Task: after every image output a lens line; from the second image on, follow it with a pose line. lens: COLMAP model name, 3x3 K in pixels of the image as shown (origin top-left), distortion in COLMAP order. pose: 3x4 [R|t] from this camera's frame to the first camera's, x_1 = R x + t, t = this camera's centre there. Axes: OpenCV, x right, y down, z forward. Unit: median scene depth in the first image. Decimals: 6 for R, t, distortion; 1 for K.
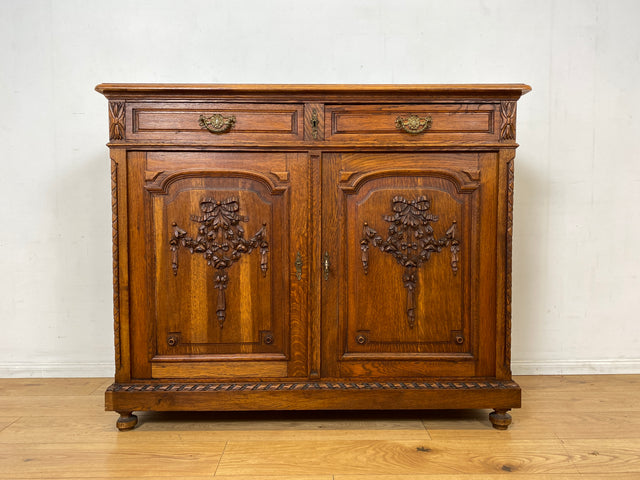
lens RADIAL K [[489.8, 0, 318.8], [0, 489.8, 246.0], [0, 0, 1]] dist [0.047989, -0.063962]
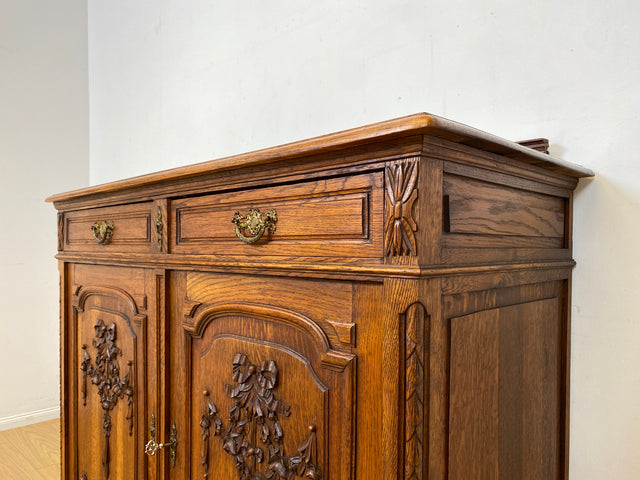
lens RADIAL K [[489.8, 0, 313.0], [0, 489.8, 242.0], [0, 0, 1]] dist [0.047989, -0.063962]
pose [[0.695368, -0.004195, -0.718642, 0.615707], [-0.034206, 0.998656, -0.038928, -0.208295], [0.717839, 0.051651, 0.694290, 0.669030]]
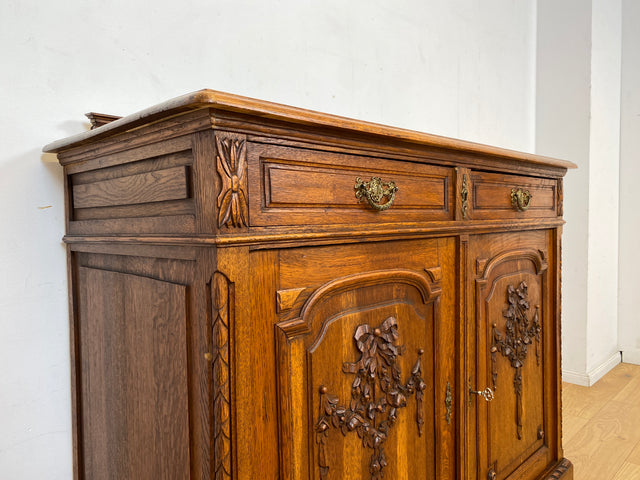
lens RADIAL K [[489.8, 0, 321.1], [0, 489.8, 240.1], [0, 0, 1]] dist [0.047989, -0.063962]
pose [[0.710524, -0.042318, 0.702399, -0.637619], [0.049464, 0.998724, 0.010135, -0.200766], [-0.701932, 0.027542, 0.711711, 0.634430]]
